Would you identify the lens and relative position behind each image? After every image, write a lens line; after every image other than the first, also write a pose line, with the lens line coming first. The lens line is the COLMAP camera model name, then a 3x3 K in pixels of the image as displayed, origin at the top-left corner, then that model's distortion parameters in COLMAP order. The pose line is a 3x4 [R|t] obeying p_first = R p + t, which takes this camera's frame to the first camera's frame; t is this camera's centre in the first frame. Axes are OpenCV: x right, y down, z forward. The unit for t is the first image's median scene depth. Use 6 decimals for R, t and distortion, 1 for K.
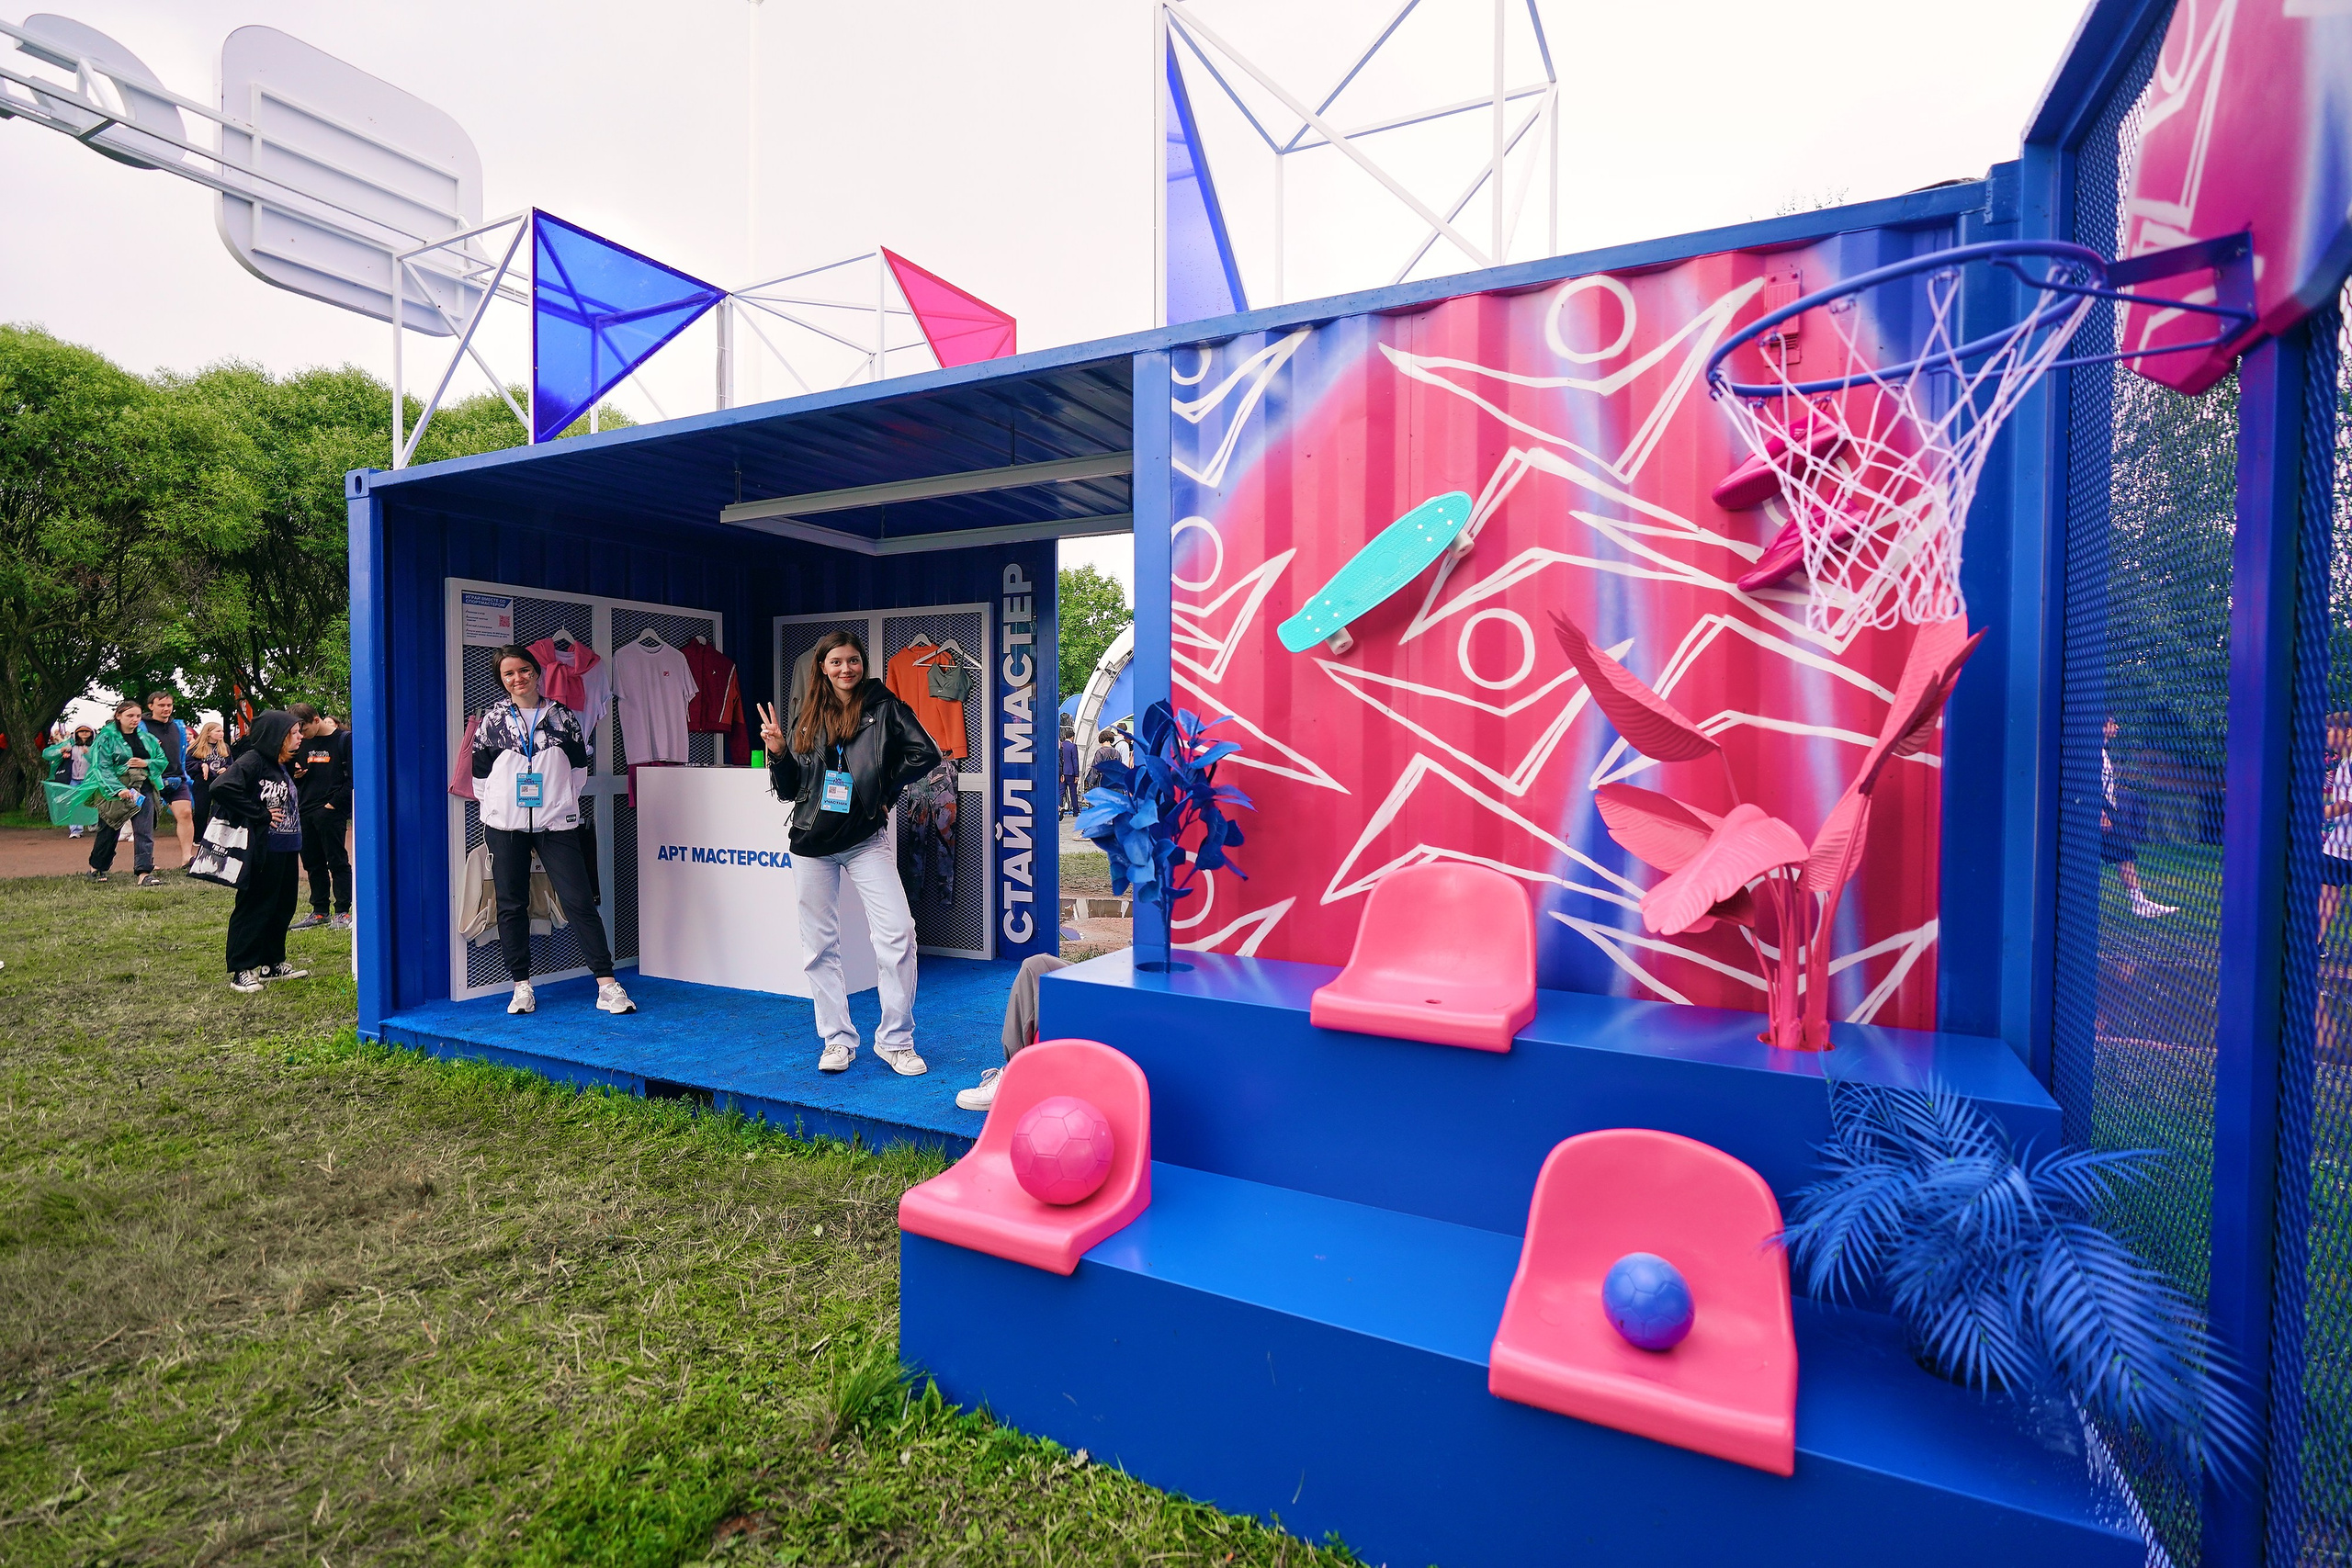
lens RADIAL K [[1078.2, 0, 1177.9], [0, 1078.2, 788.6], [0, 0, 1]] dist [-0.001066, -0.000043]
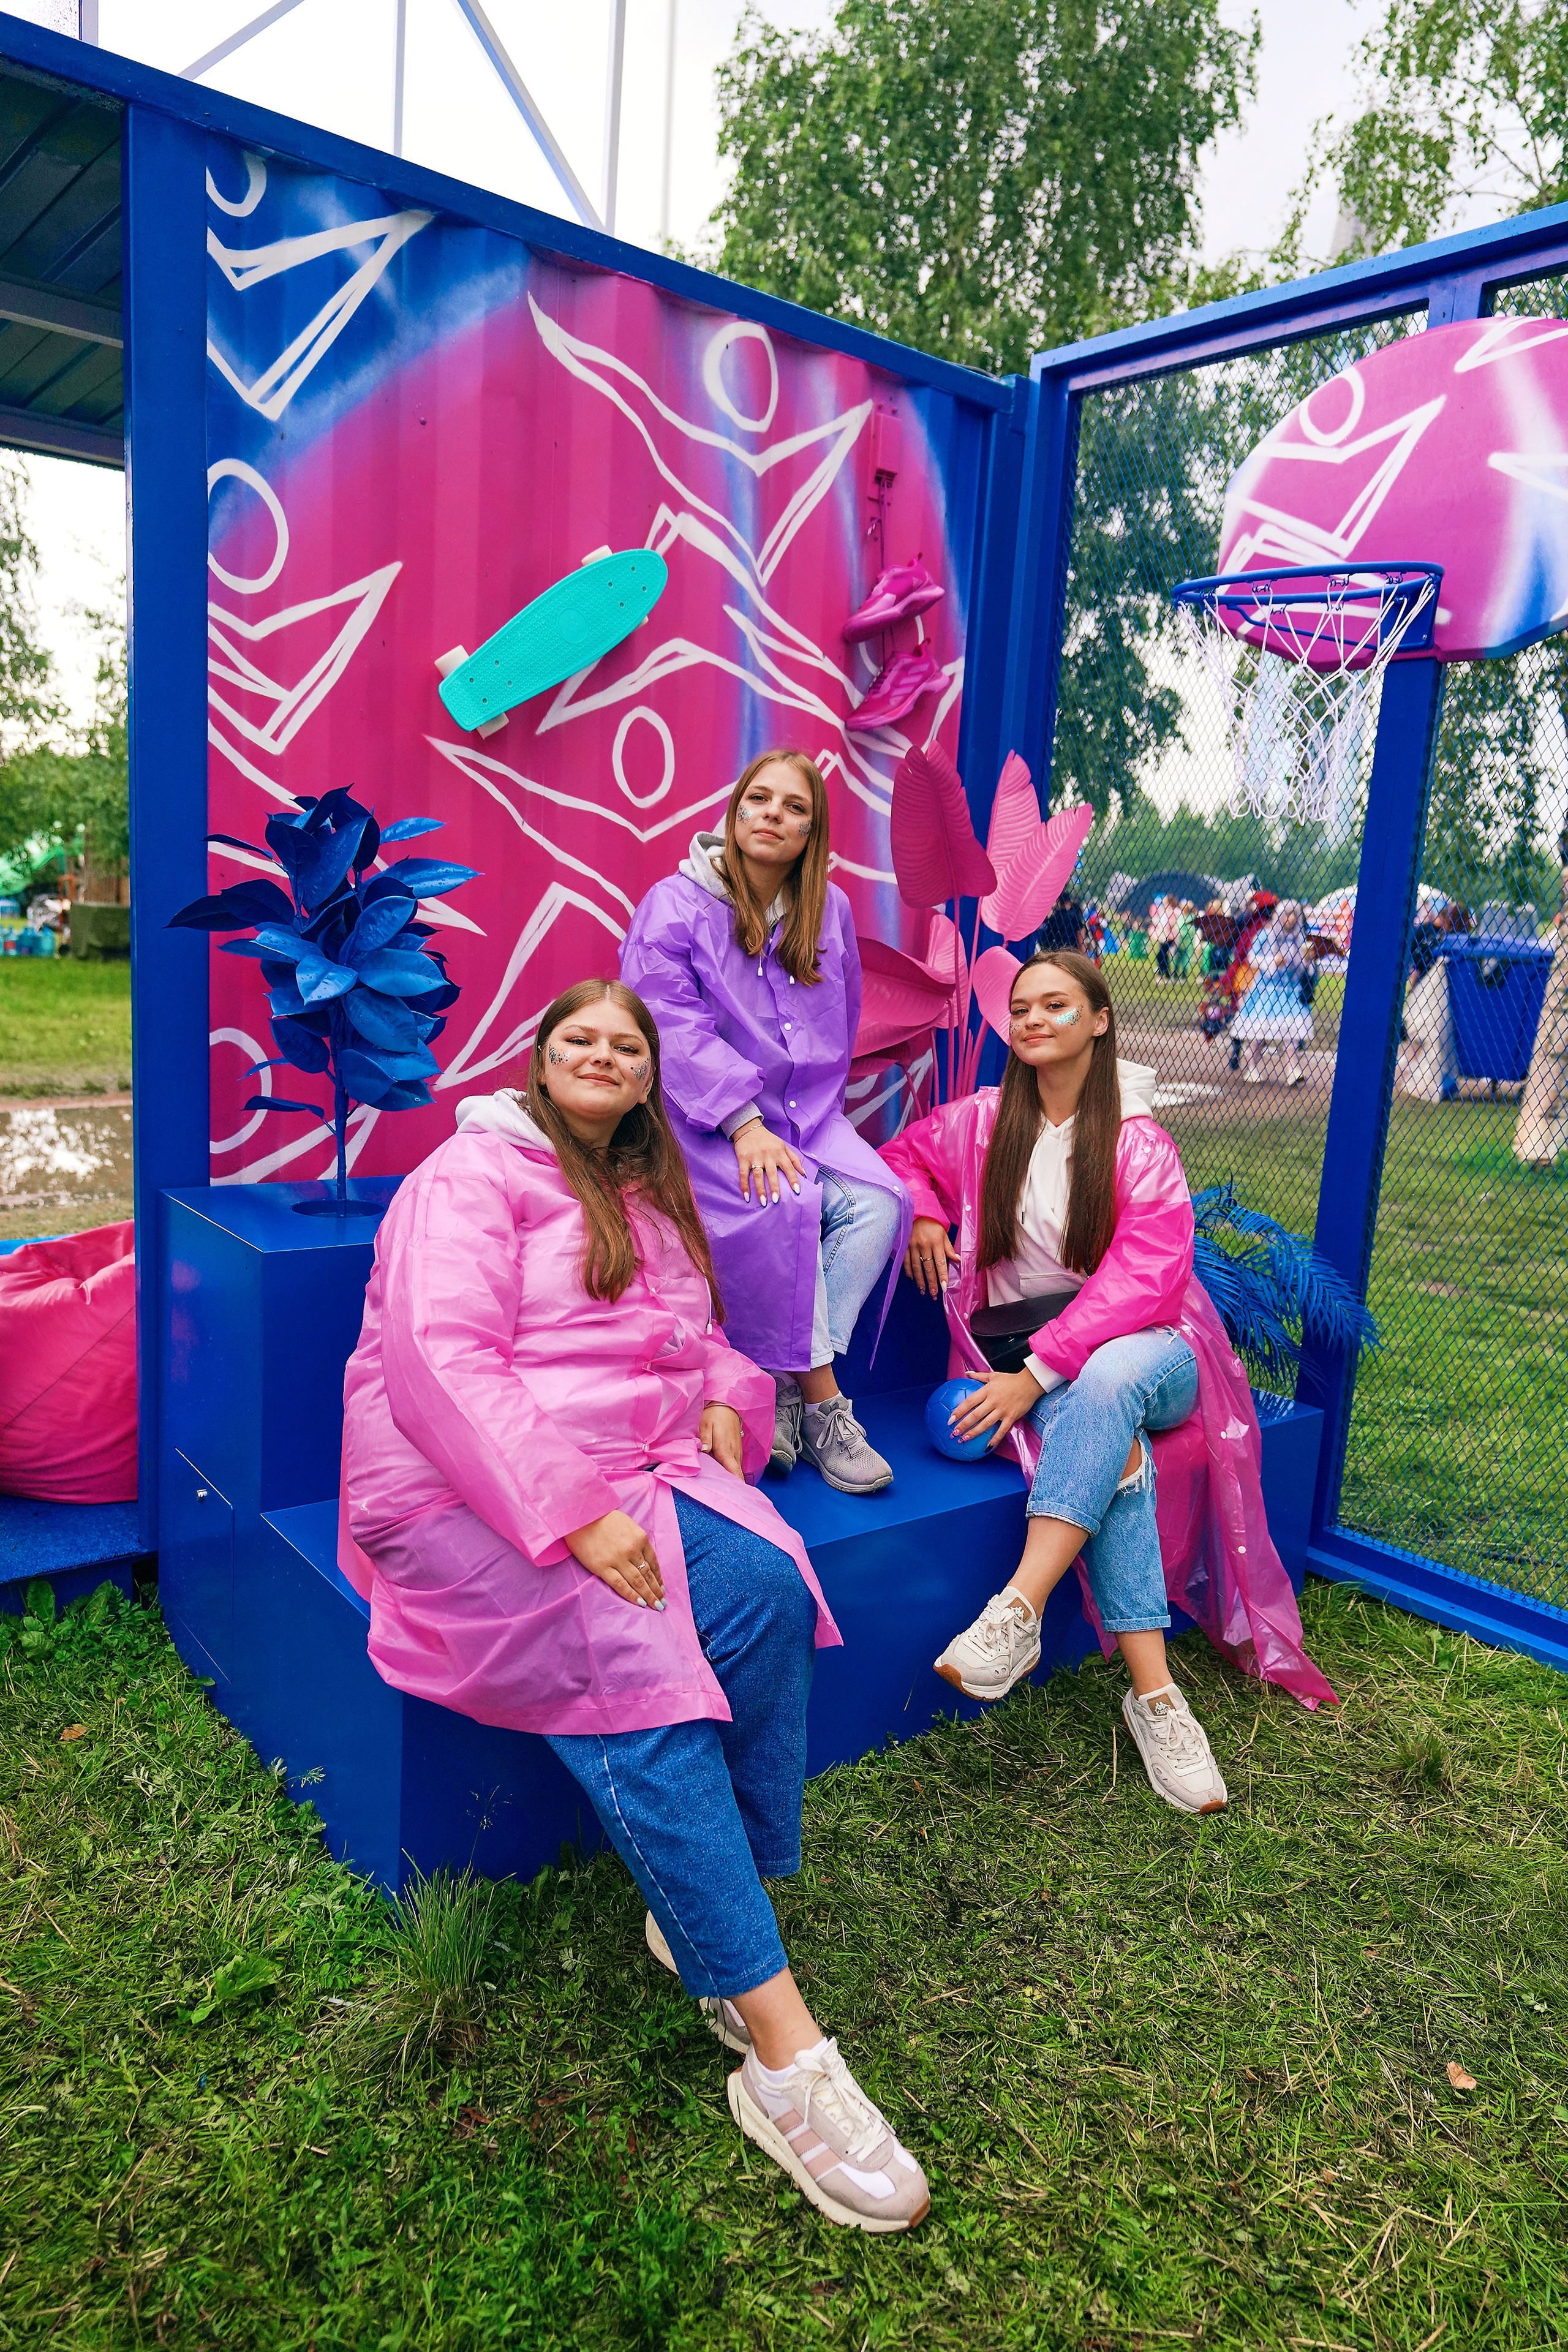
lens RADIAL K [[1579.6, 0, 784.2], [0, 1579.6, 1171.6], [0, 0, 1]] dist [0.003530, 0.002674]
pose [[0.414566, -0.145789, 0.898265, -0.743740], [-0.025176, 0.984869, 0.171464, -0.026077], [-0.909671, -0.093698, 0.404623, 0.363673]]
